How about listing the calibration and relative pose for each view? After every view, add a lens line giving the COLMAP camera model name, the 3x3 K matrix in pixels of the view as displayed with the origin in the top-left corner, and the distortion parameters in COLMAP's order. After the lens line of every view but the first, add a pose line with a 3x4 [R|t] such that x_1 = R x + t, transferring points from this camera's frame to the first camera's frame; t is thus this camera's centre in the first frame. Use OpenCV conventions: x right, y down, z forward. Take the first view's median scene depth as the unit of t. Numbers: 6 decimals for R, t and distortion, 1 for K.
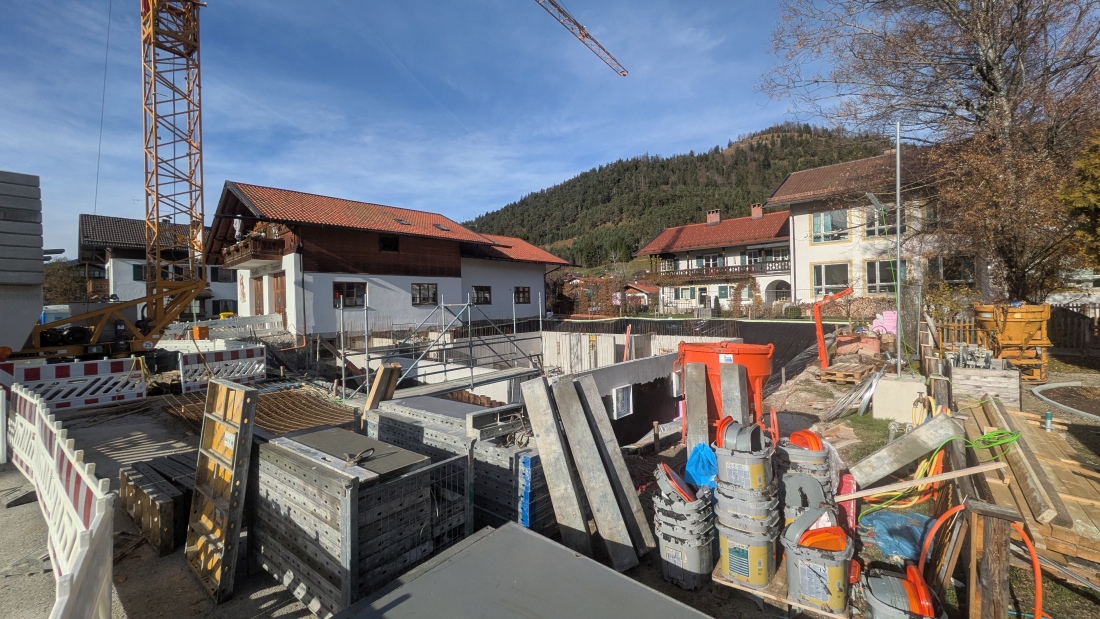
lens RADIAL K [[429.8, 0, 550.6], [0, 429.8, 306.4], [0, 0, 1]] dist [-0.004707, -0.000041]
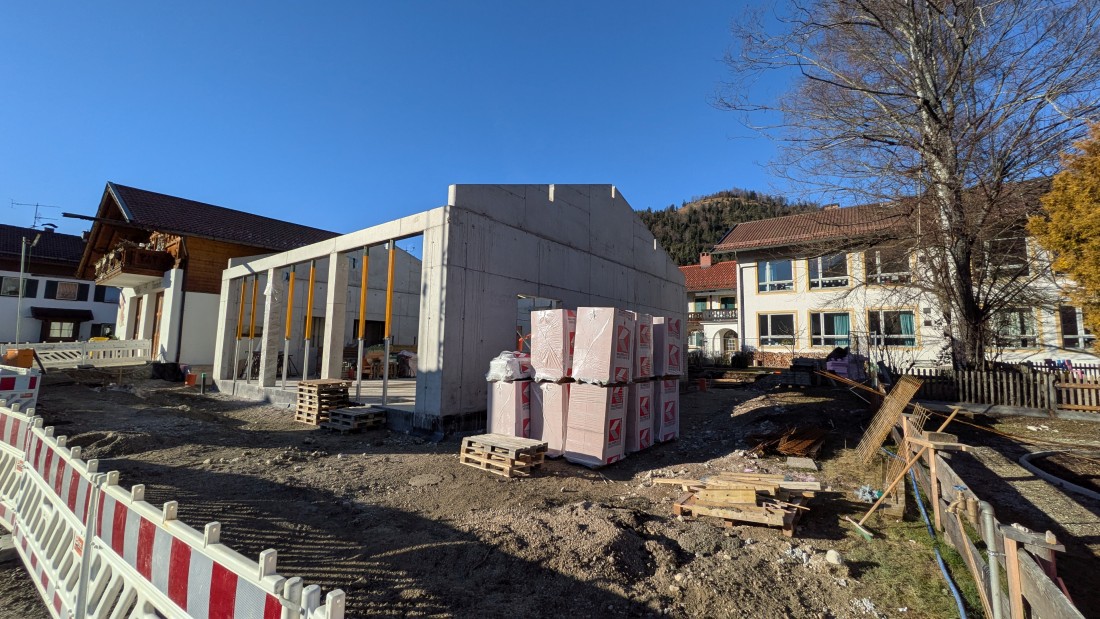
lens RADIAL K [[429.8, 0, 551.1], [0, 429.8, 308.8], [0, 0, 1]] dist [-0.004707, -0.000041]
pose [[0.994344, 0.048762, 0.094357, 0.045839], [-0.039249, 0.994196, -0.100168, 0.007458], [-0.098693, 0.095898, 0.990486, 0.074902]]
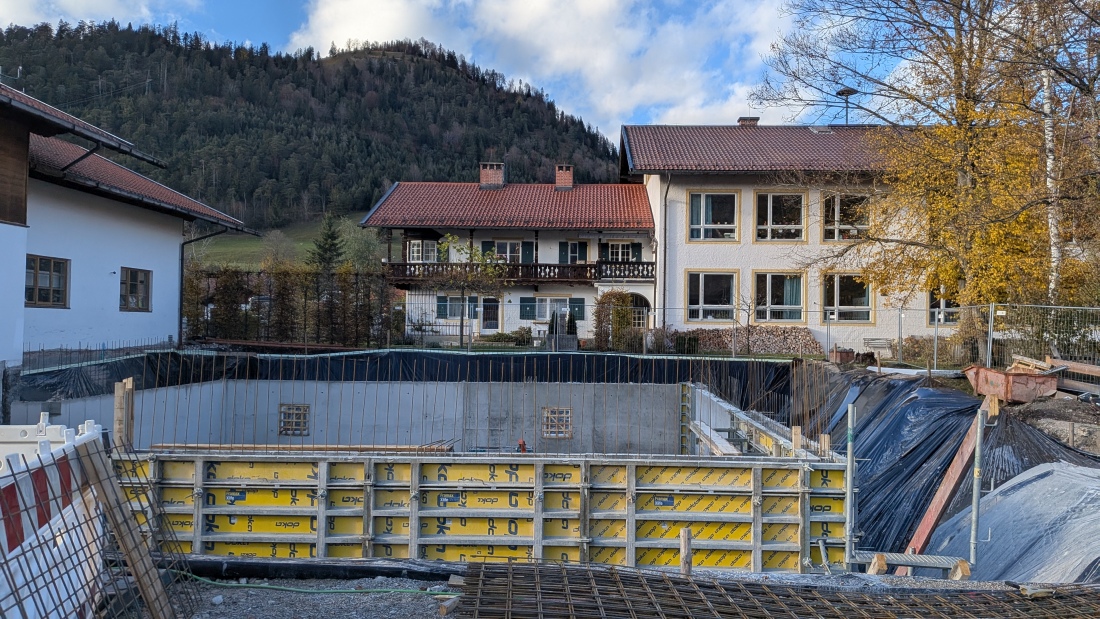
lens RADIAL K [[783.1, 0, 579.8], [0, 783.1, 315.8], [0, 0, 1]] dist [0.064287, -0.096446]
pose [[0.751338, 0.044818, 0.658394, -0.290116], [-0.026823, 0.998941, -0.037390, 0.017198], [-0.659372, 0.010432, 0.751744, 0.215411]]
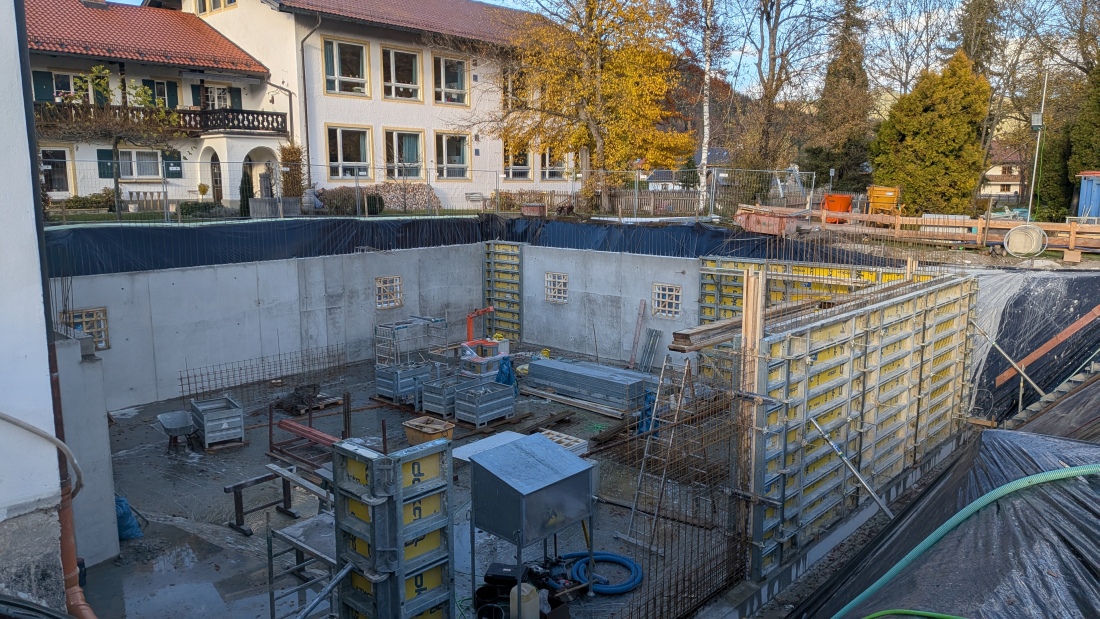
lens RADIAL K [[783.1, 0, 543.5], [0, 783.1, 307.6], [0, 0, 1]] dist [0.064287, -0.096446]
pose [[0.010385, -0.136236, 0.990622, -0.541451], [0.006747, 0.990662, 0.136171, 0.007851], [-0.999923, 0.005269, 0.011208, 0.673543]]
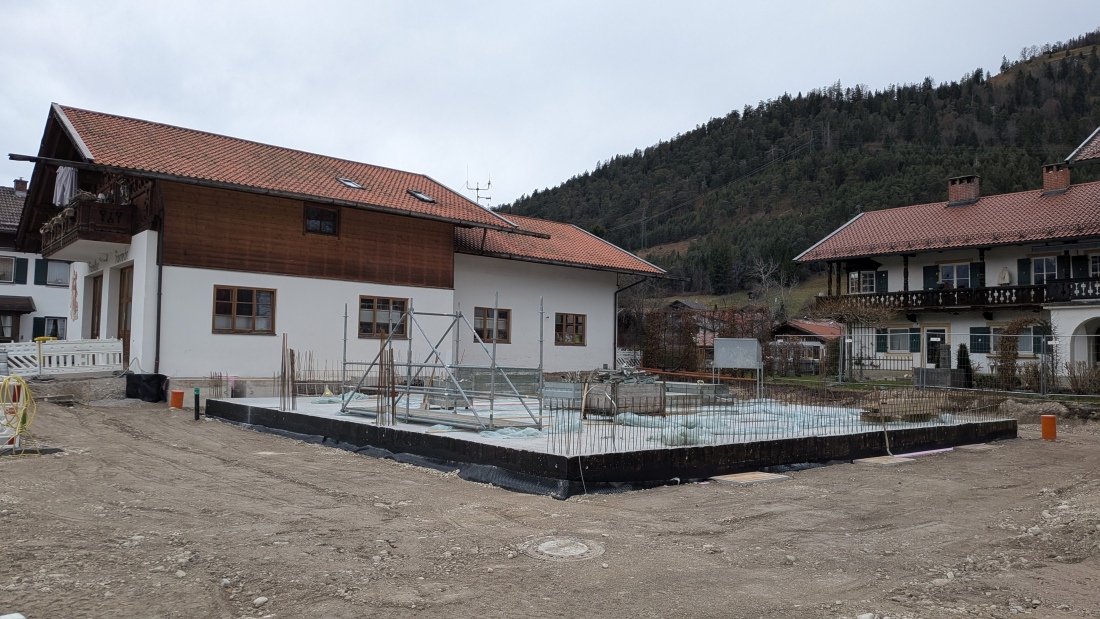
lens RADIAL K [[783.1, 0, 541.7], [0, 783.1, 313.3], [0, 0, 1]] dist [0.064287, -0.096446]
pose [[0.990467, 0.035988, -0.132962, 0.032027], [-0.044086, 0.997316, -0.058465, 0.014351], [0.130501, 0.063769, 0.989395, 0.049611]]
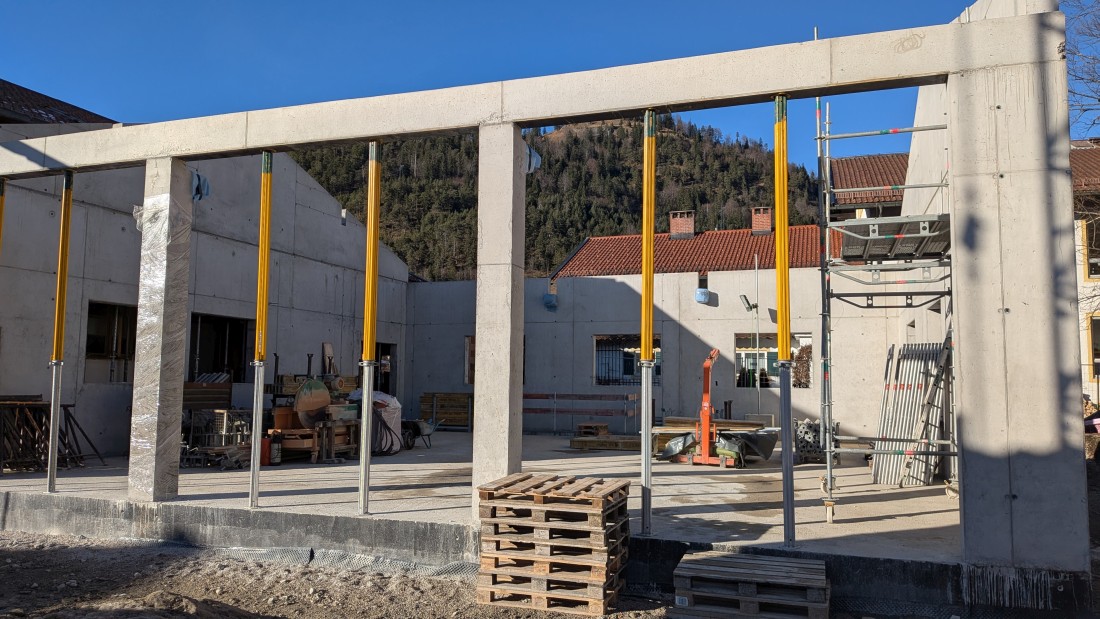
lens RADIAL K [[783.1, 0, 552.6], [0, 783.1, 332.7], [0, 0, 1]] dist [0.064287, -0.096446]
pose [[0.917337, 0.060592, 0.393474, -0.210371], [-0.032109, 0.996391, -0.078579, 0.013414], [-0.396815, 0.059450, 0.915971, 0.247620]]
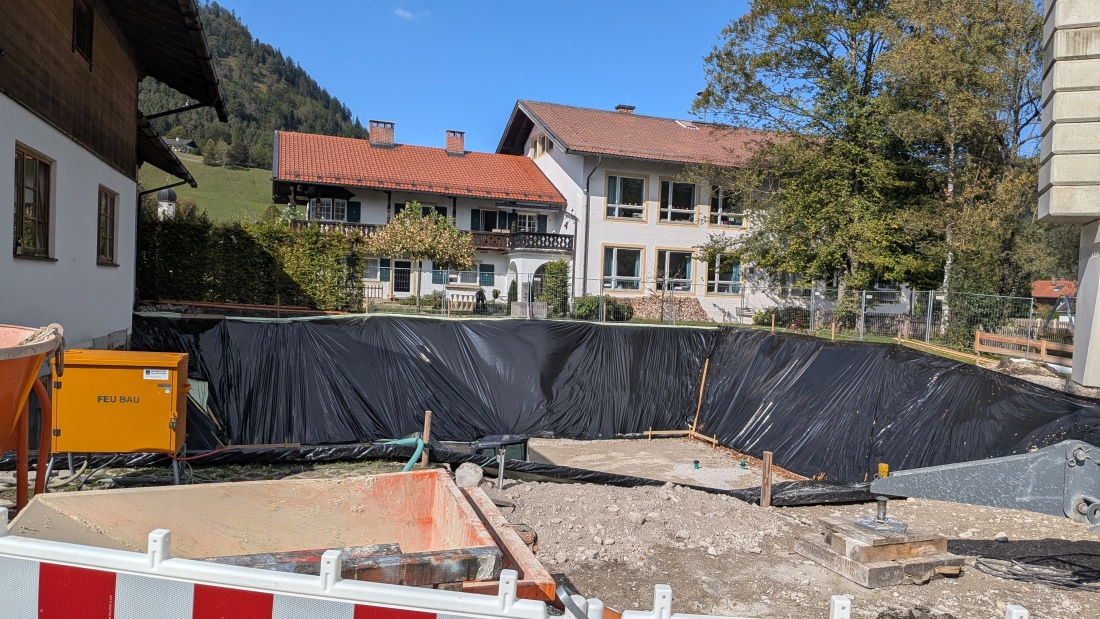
lens RADIAL K [[783.1, 0, 578.2], [0, 783.1, 319.0], [0, 0, 1]] dist [0.064287, -0.096446]
pose [[0.455233, 0.011478, 0.890298, -0.583680], [-0.044300, 0.998970, 0.009772, 0.014196], [-0.889270, -0.043889, 0.455273, 0.428508]]
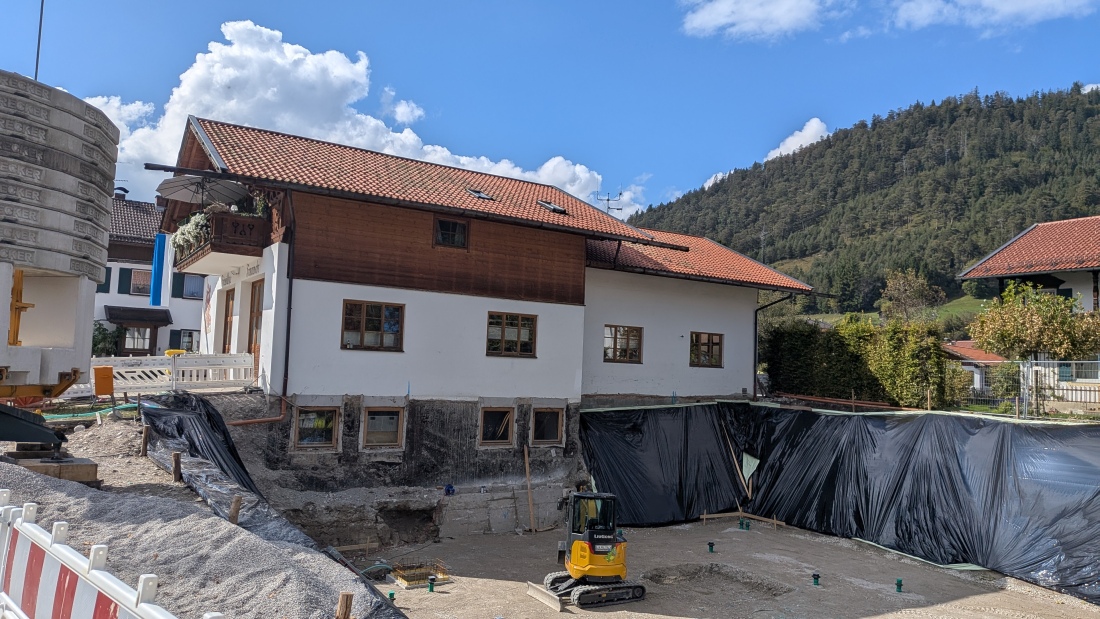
lens RADIAL K [[783.1, 0, 552.6], [0, 783.1, 323.9], [0, 0, 1]] dist [0.064287, -0.096446]
pose [[0.964592, 0.046781, -0.259564, -0.004913], [-0.064012, 0.996243, -0.058328, 0.009572], [0.255861, 0.072878, 0.963963, 0.107193]]
